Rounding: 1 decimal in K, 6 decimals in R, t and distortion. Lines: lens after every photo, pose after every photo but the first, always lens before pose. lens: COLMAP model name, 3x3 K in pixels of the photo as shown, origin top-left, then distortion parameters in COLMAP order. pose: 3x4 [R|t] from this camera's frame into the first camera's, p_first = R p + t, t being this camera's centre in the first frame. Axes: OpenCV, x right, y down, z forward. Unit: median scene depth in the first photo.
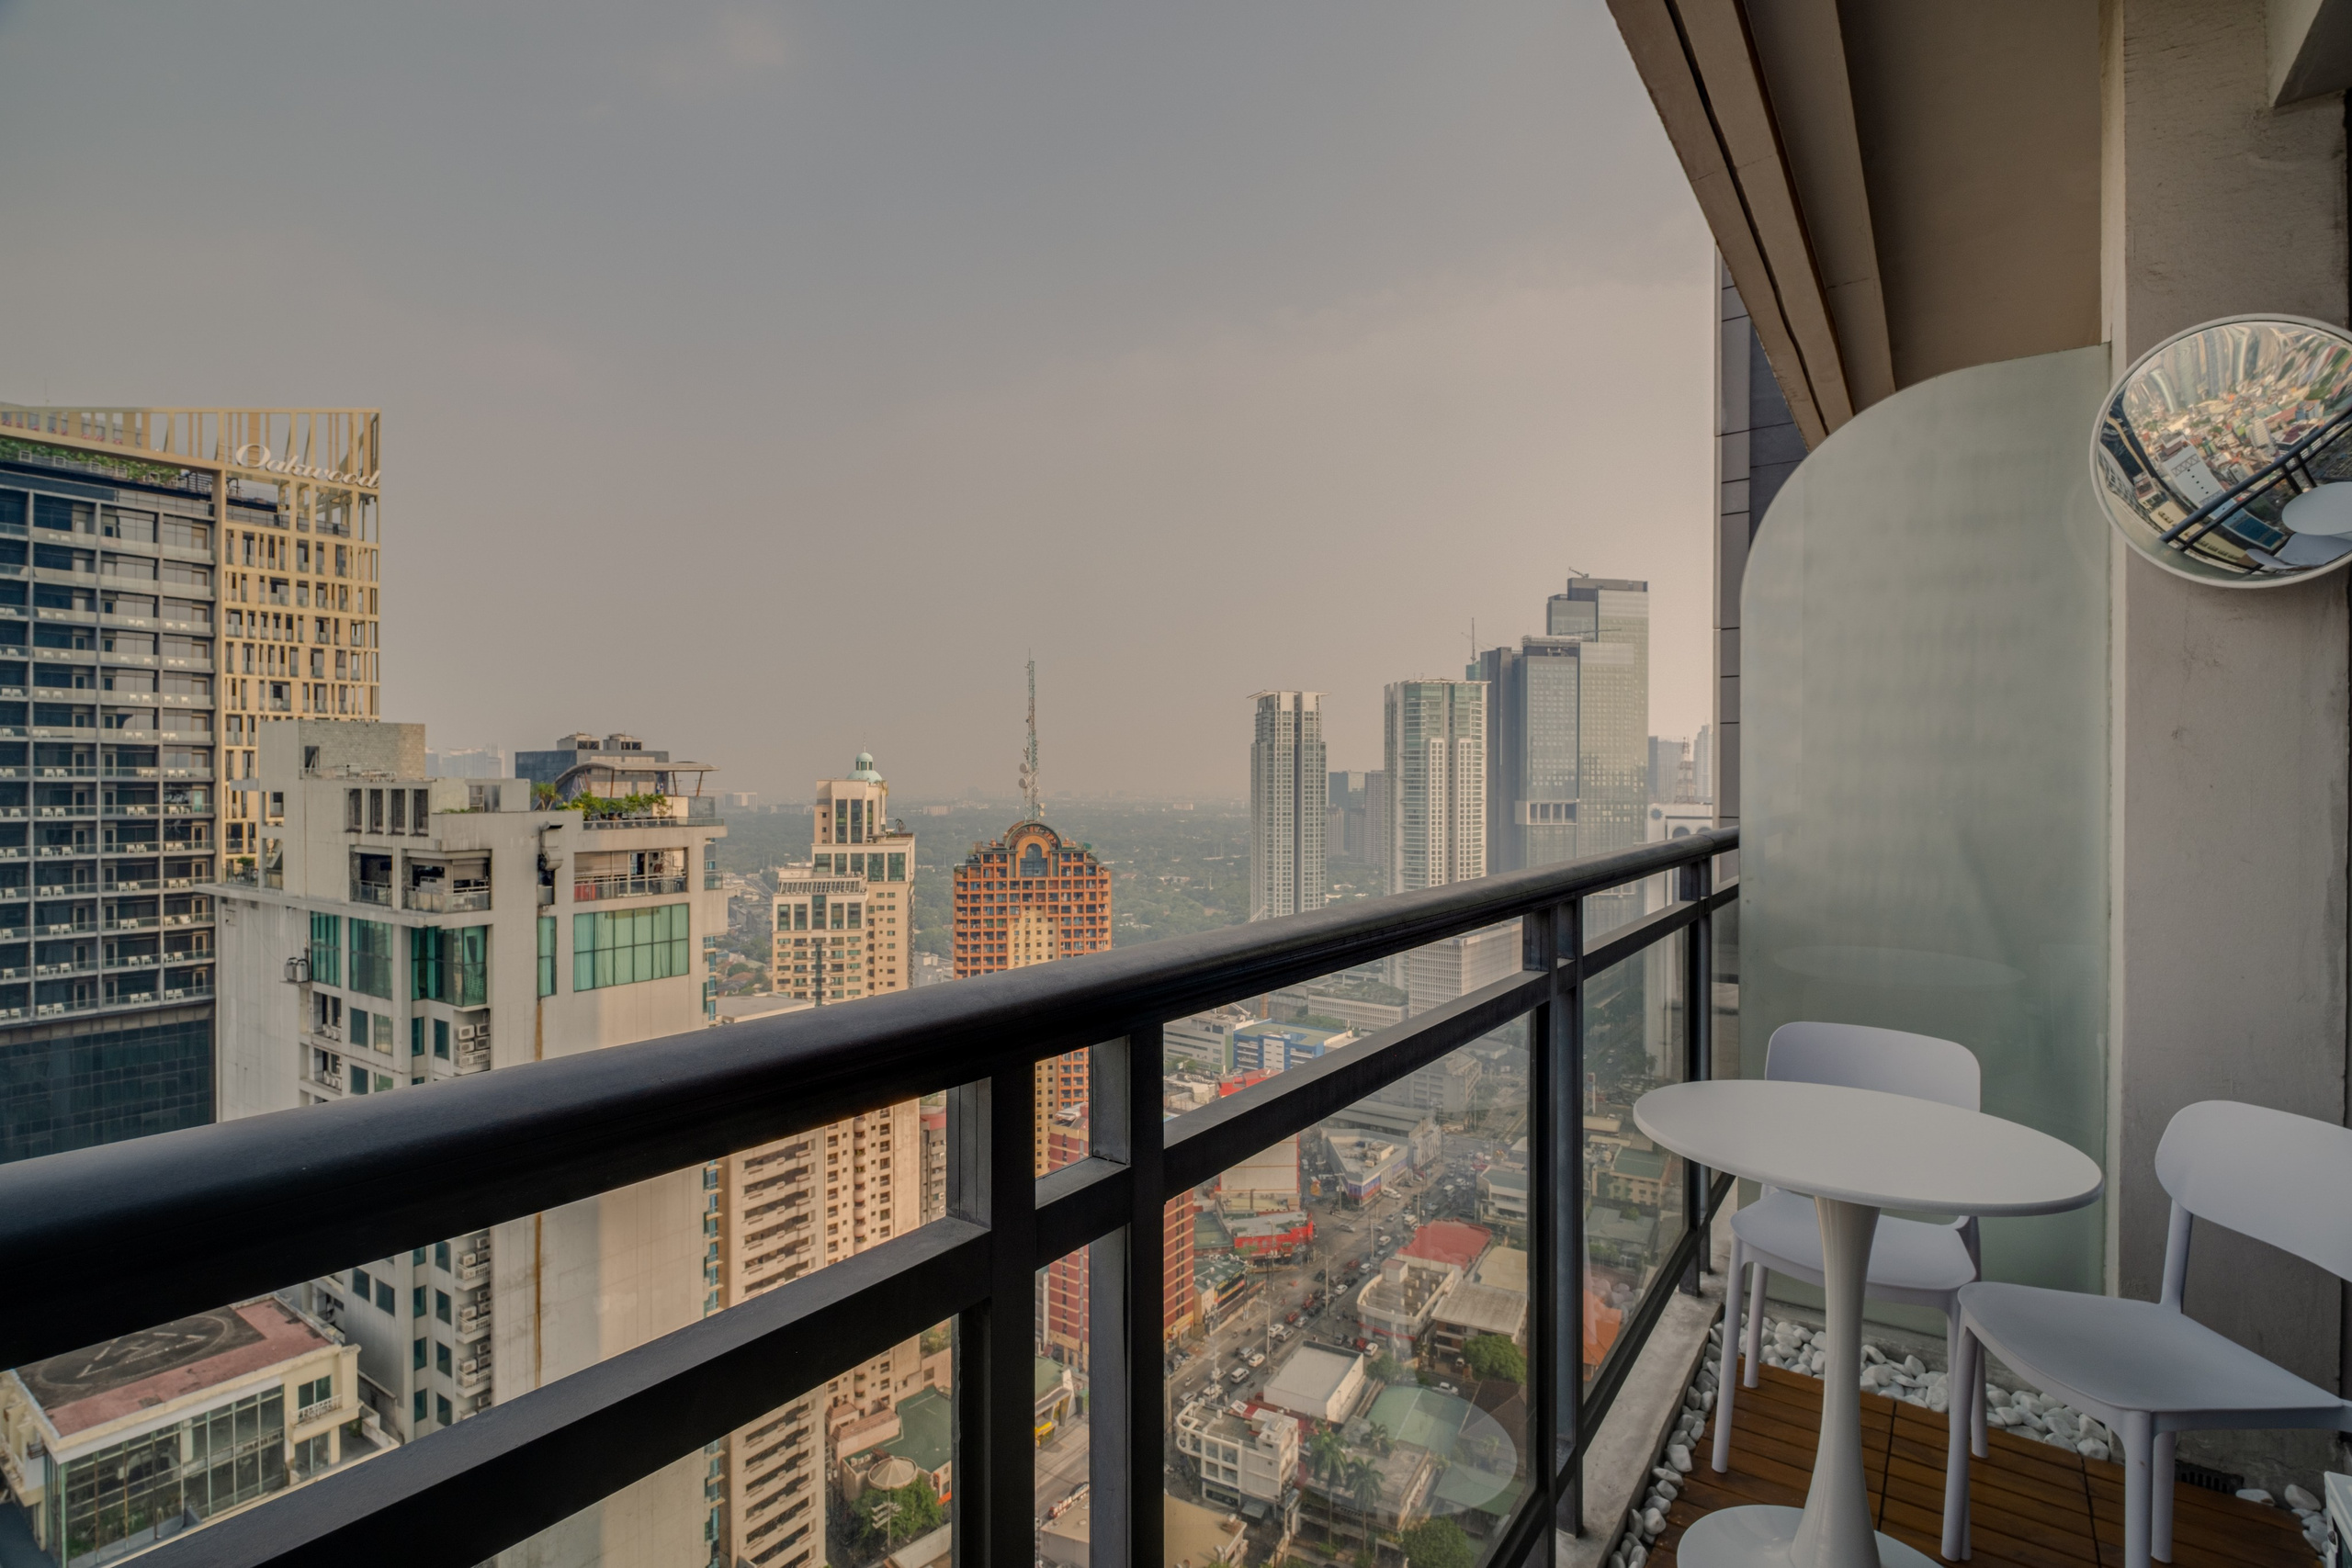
lens RADIAL K [[1102.6, 0, 1172.2], [0, 1102.6, 781.3], [0, 0, 1]] dist [-0.005790, -0.002147]
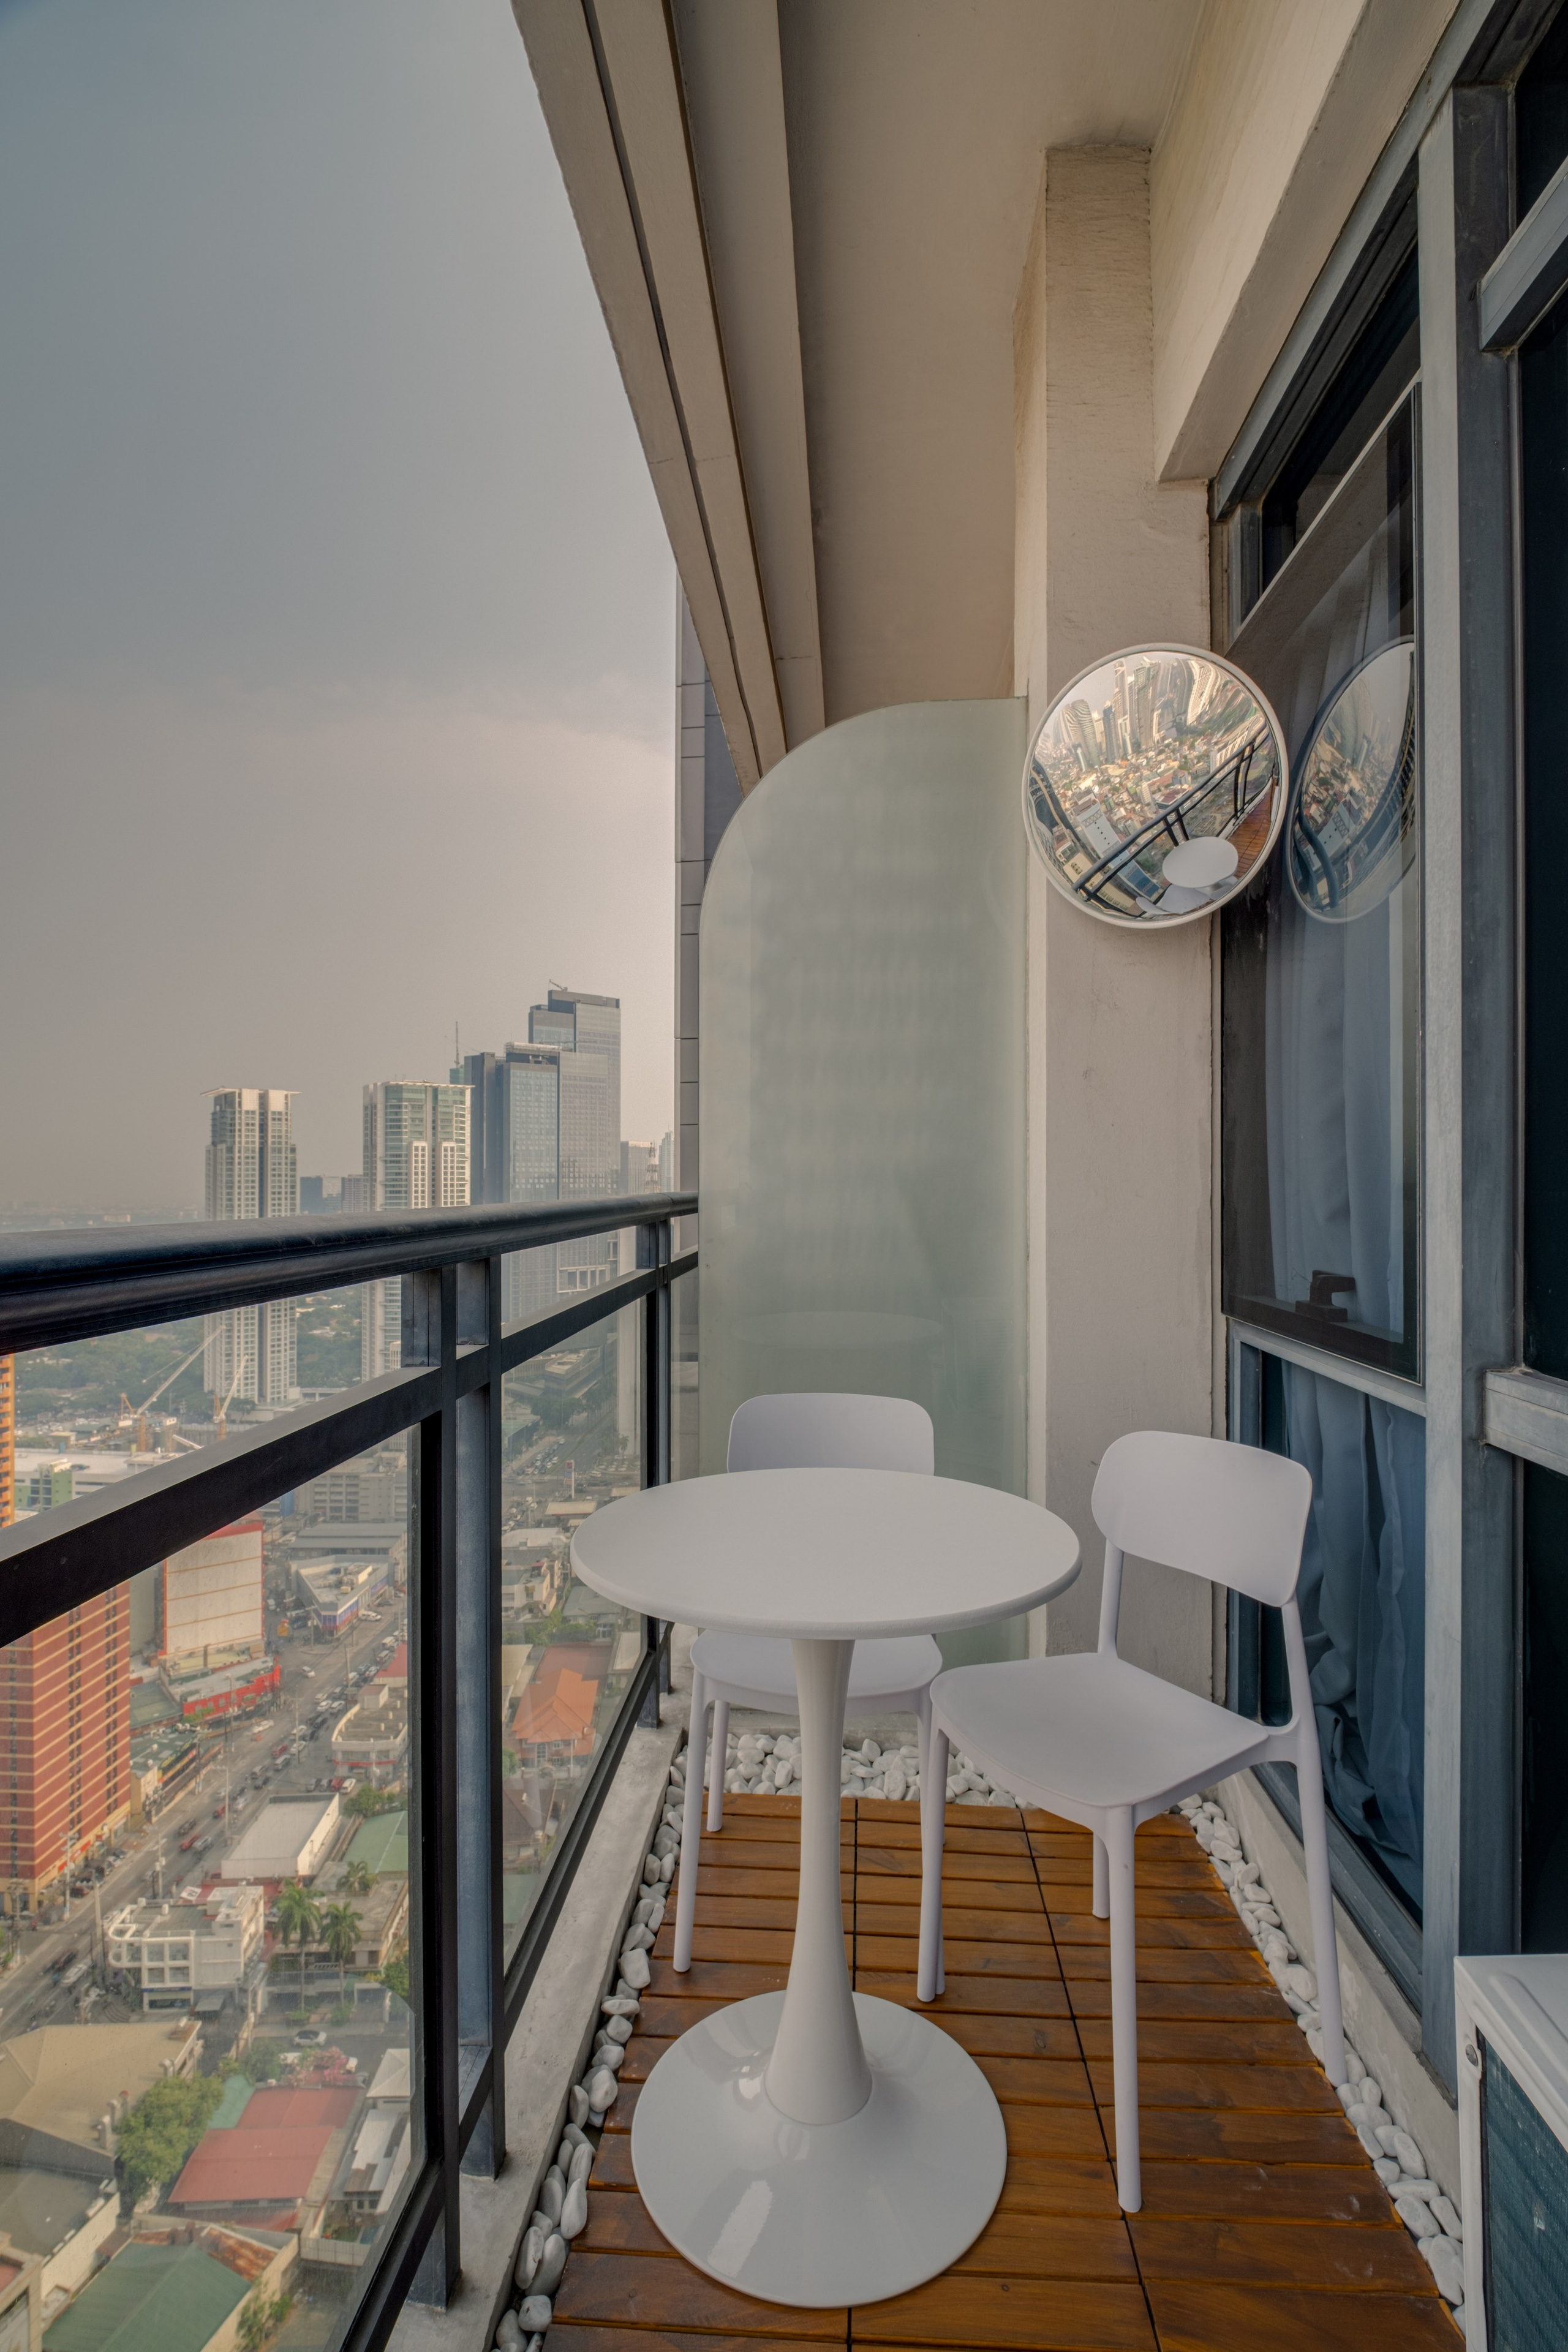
lens RADIAL K [[1102.7, 0, 801.1], [0, 1102.7, 1210.8], [0, 0, 1]] dist [-0.005790, -0.002147]
pose [[0.841252, -0.012026, 0.540509, 0.131371], [-0.000496, 0.999735, 0.023016, 0.054497], [-0.540642, -0.019630, 0.841023, 0.262359]]
